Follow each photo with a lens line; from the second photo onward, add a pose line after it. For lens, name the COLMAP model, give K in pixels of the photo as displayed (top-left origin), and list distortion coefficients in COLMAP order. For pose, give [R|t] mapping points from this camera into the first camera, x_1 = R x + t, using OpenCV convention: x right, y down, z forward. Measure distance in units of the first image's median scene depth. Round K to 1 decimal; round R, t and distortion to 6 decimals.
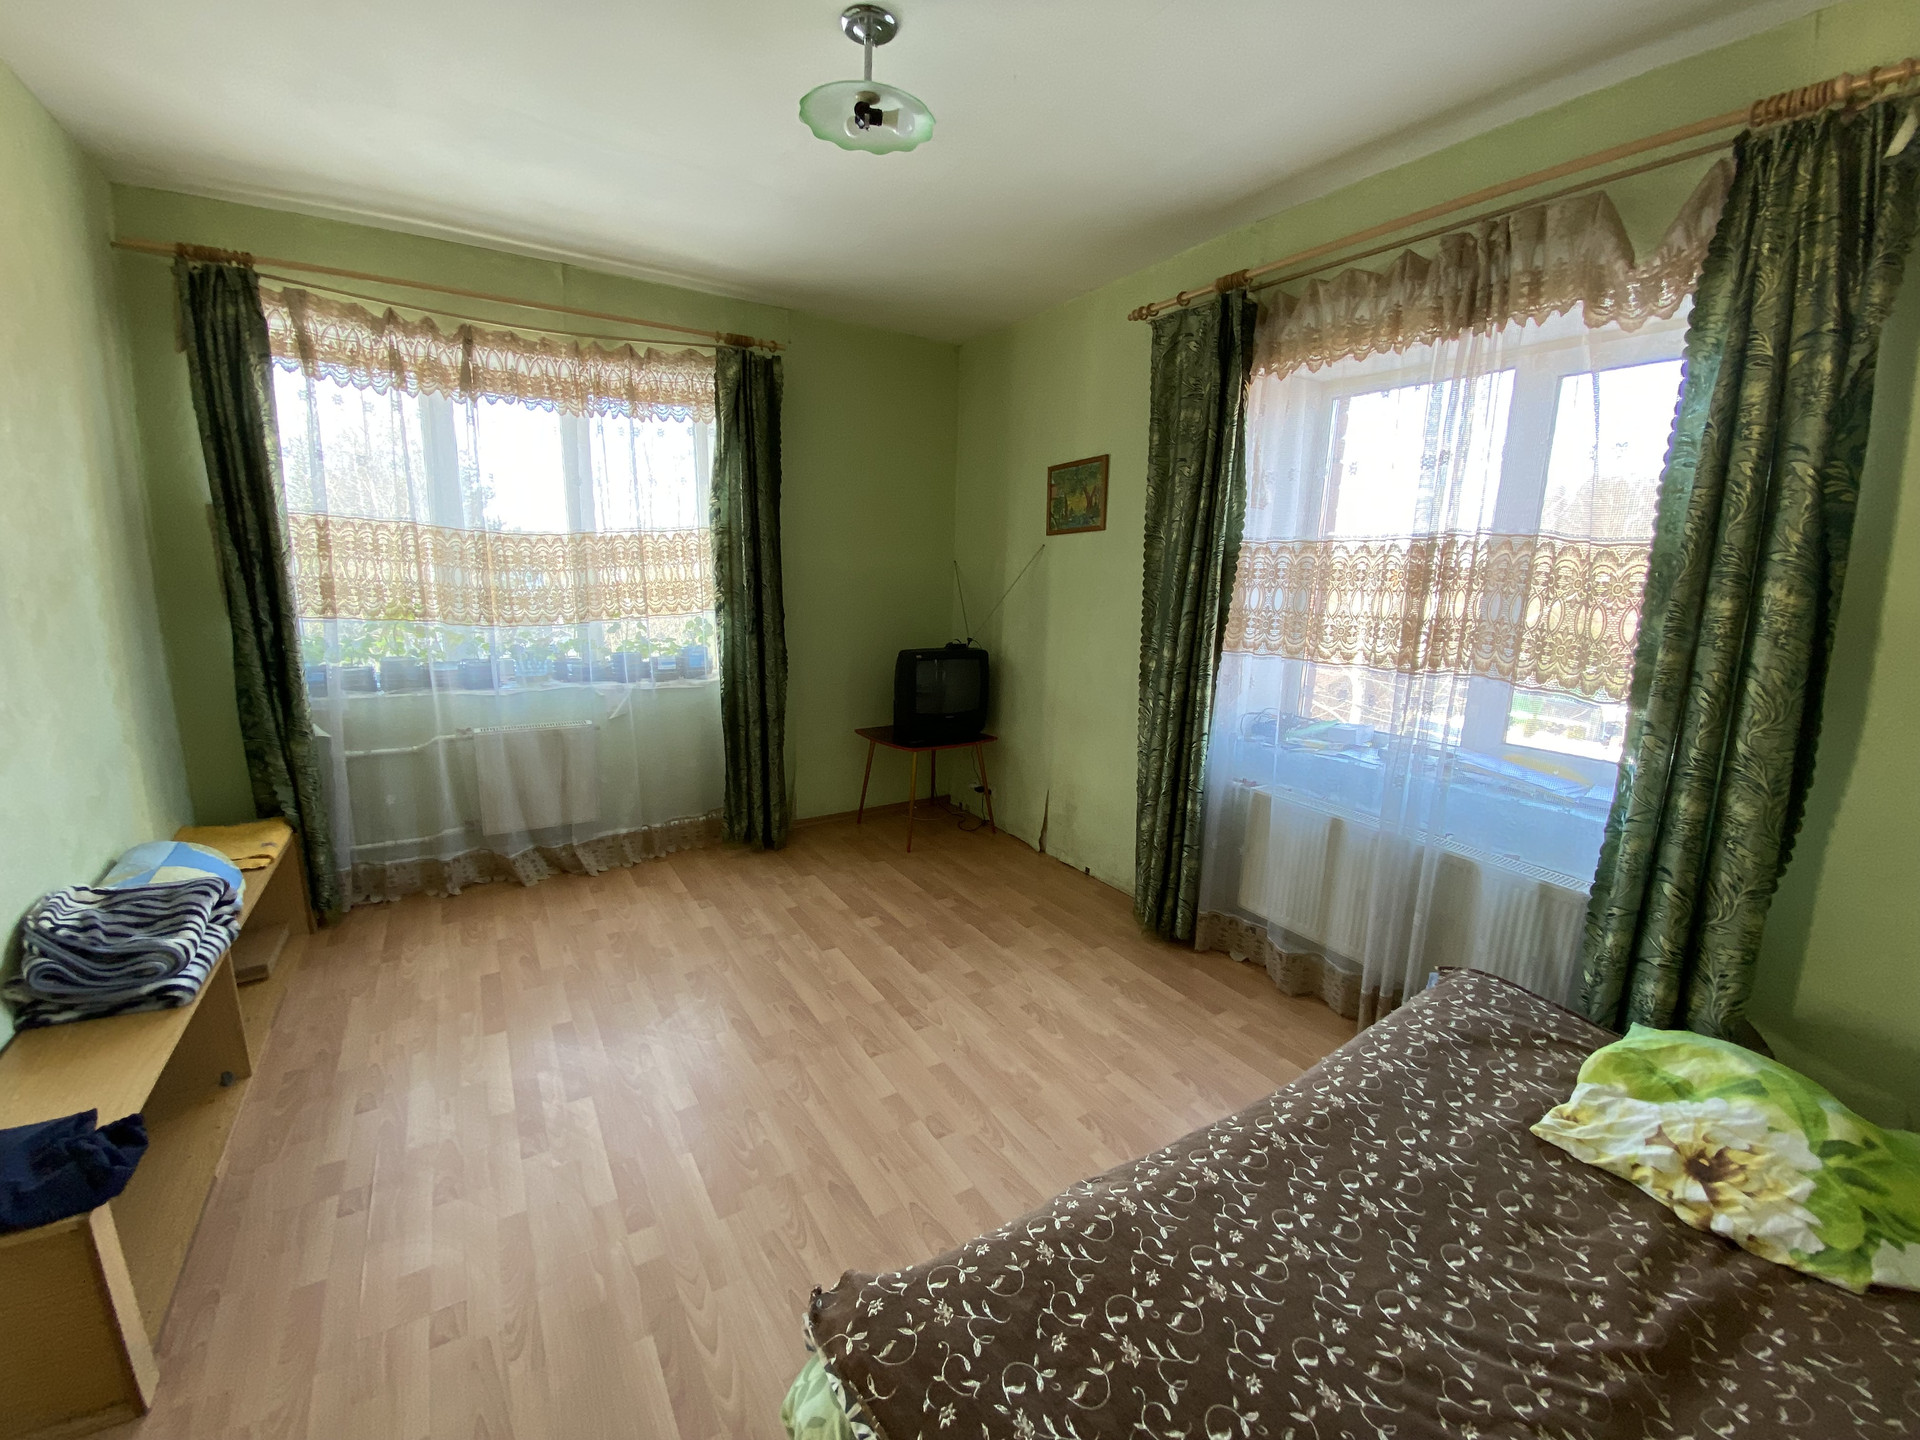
lens RADIAL K [[774.5, 0, 954.7], [0, 774.5, 729.0], [0, 0, 1]] dist [0.036328, -0.029220]
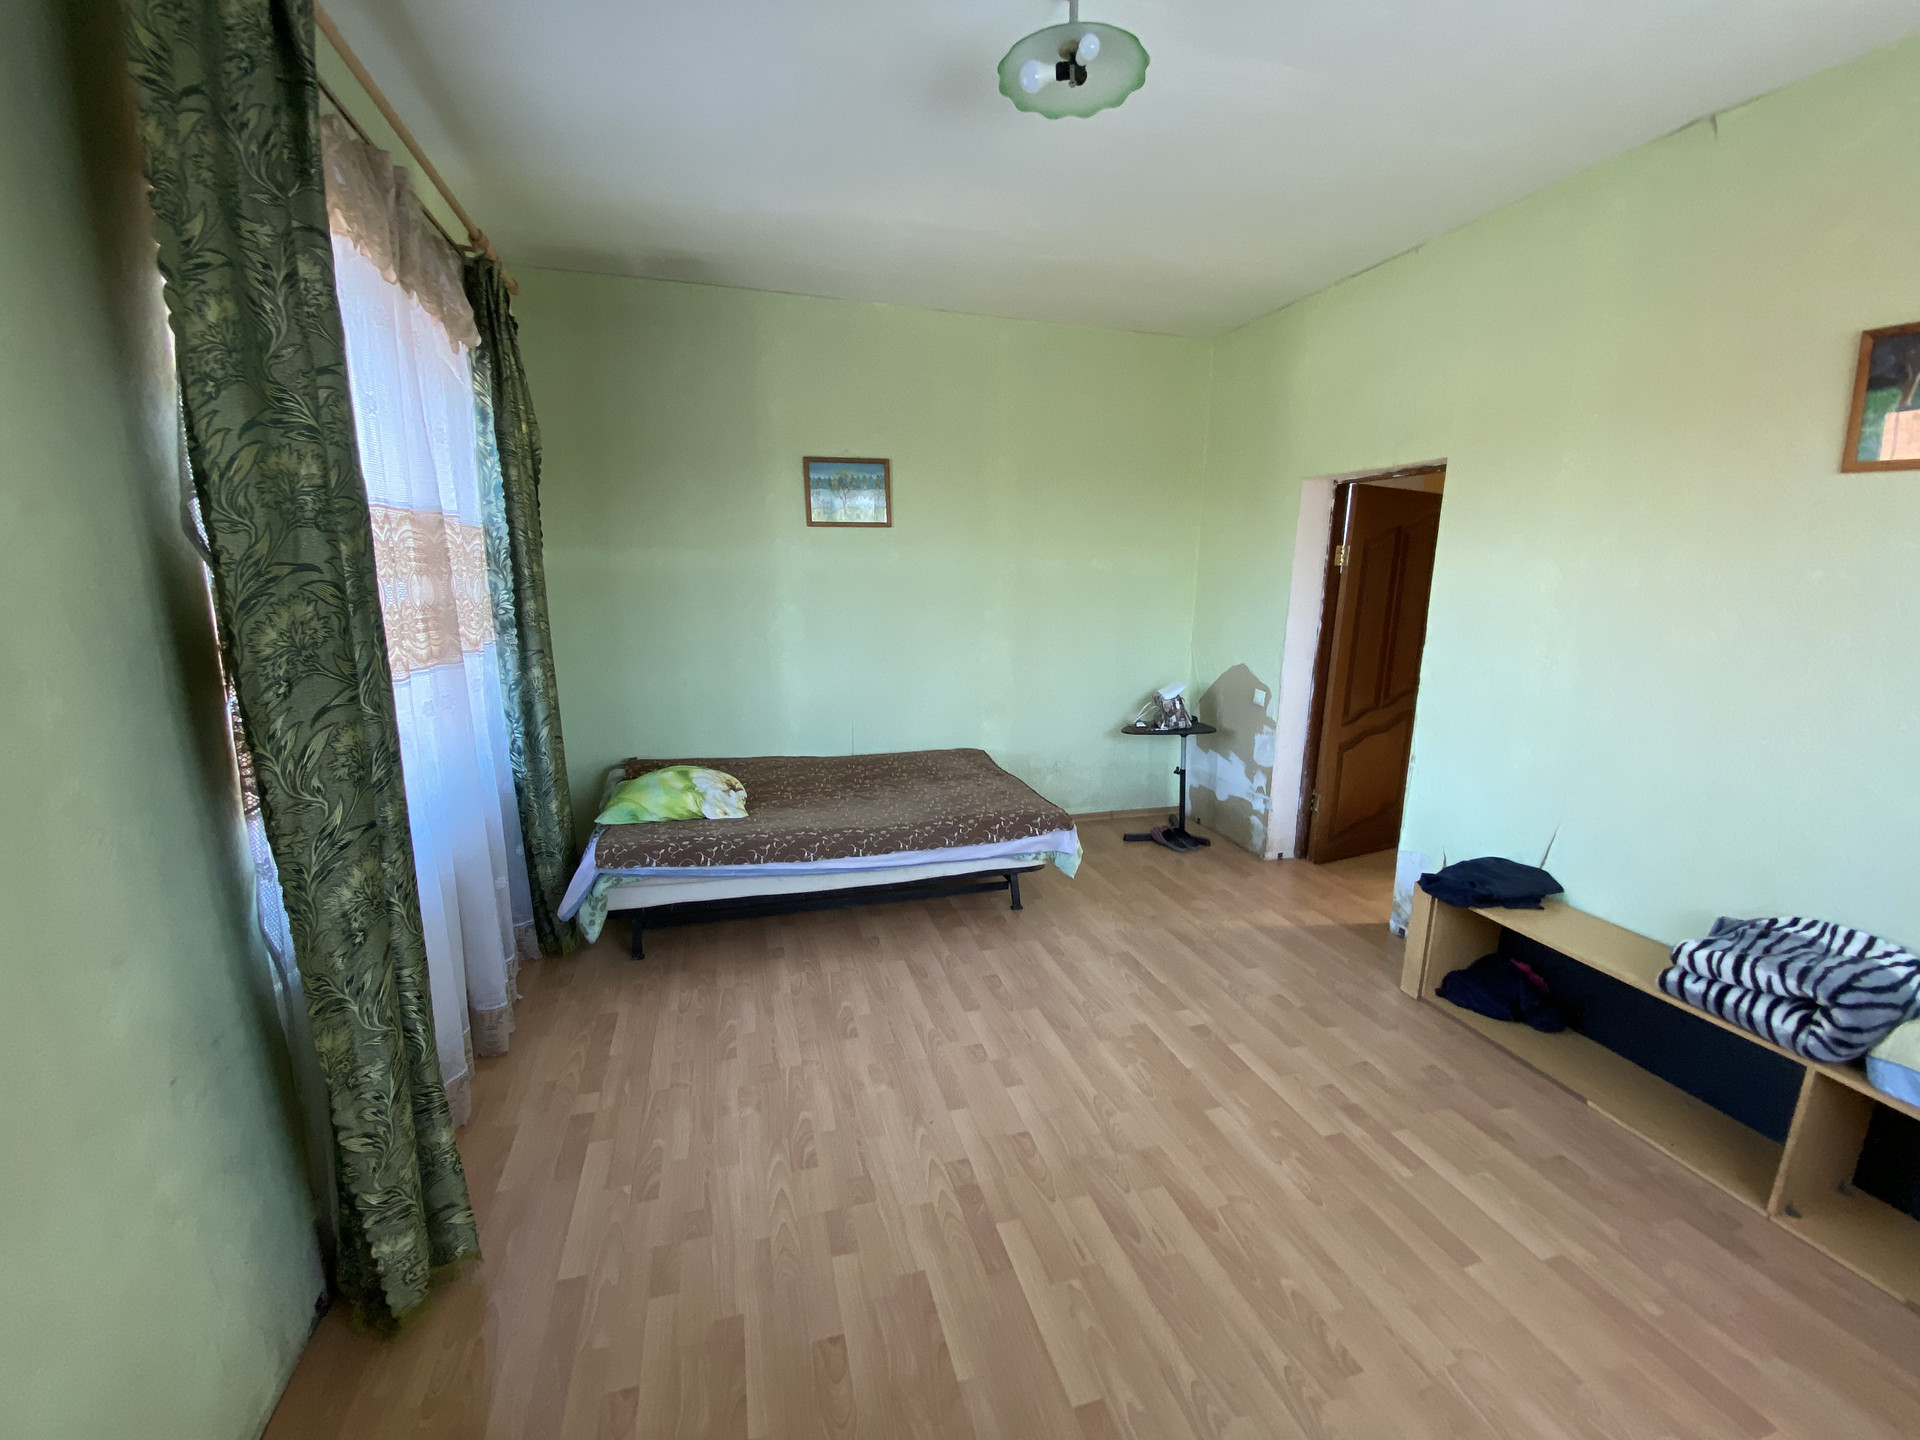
lens RADIAL K [[774.5, 0, 954.7], [0, 774.5, 729.0], [0, 0, 1]] dist [0.036328, -0.029220]
pose [[-0.962303, -0.091328, 0.256188, -0.194867], [0.019700, 0.916057, 0.400563, -0.315779], [-0.271265, 0.390510, -0.879726, 1.485522]]
